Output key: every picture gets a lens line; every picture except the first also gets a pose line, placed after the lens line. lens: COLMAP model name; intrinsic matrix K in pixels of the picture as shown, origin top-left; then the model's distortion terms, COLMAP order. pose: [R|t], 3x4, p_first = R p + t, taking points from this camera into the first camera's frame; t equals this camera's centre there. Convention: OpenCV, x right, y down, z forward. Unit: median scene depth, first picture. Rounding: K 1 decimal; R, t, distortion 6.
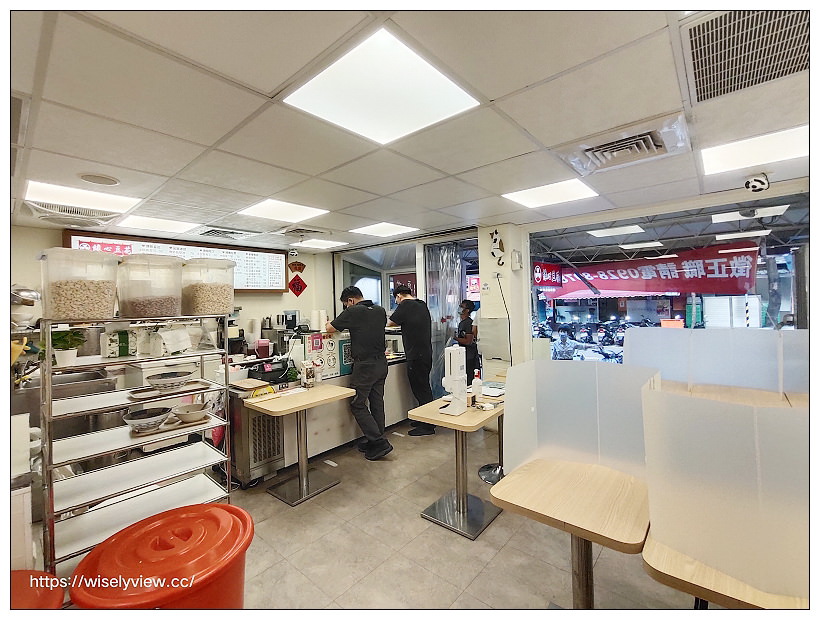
lens RADIAL K [[360.5, 0, 410.7], [0, 360.5, 304.8], [0, 0, 1]] dist [-0.015967, 0.004068]
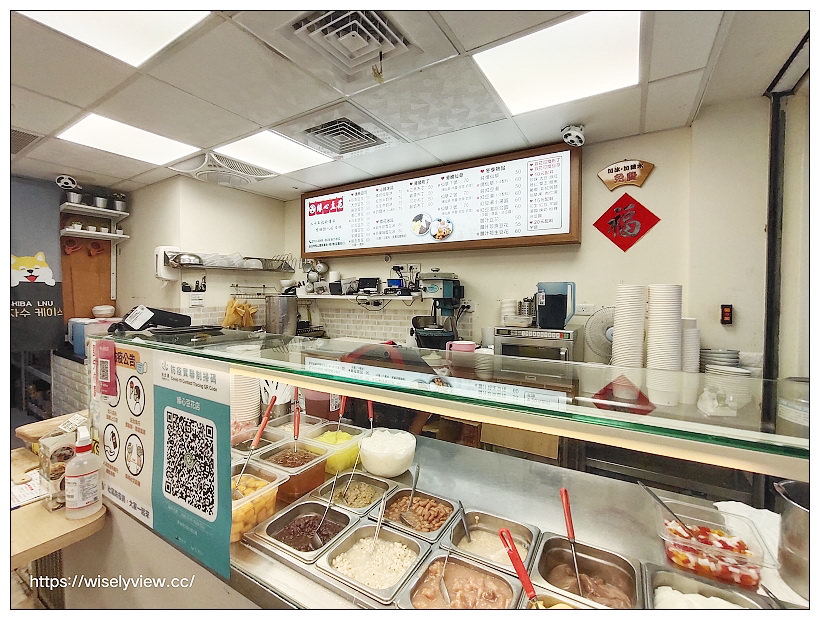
lens RADIAL K [[360.5, 0, 410.0], [0, 360.5, 303.9], [0, 0, 1]] dist [-0.015967, 0.004068]
pose [[0.167950, 0.063003, -0.983780, 0.042359], [-0.010432, 0.998013, 0.062134, 0.016254], [0.985740, -0.000172, 0.168274, 0.765415]]
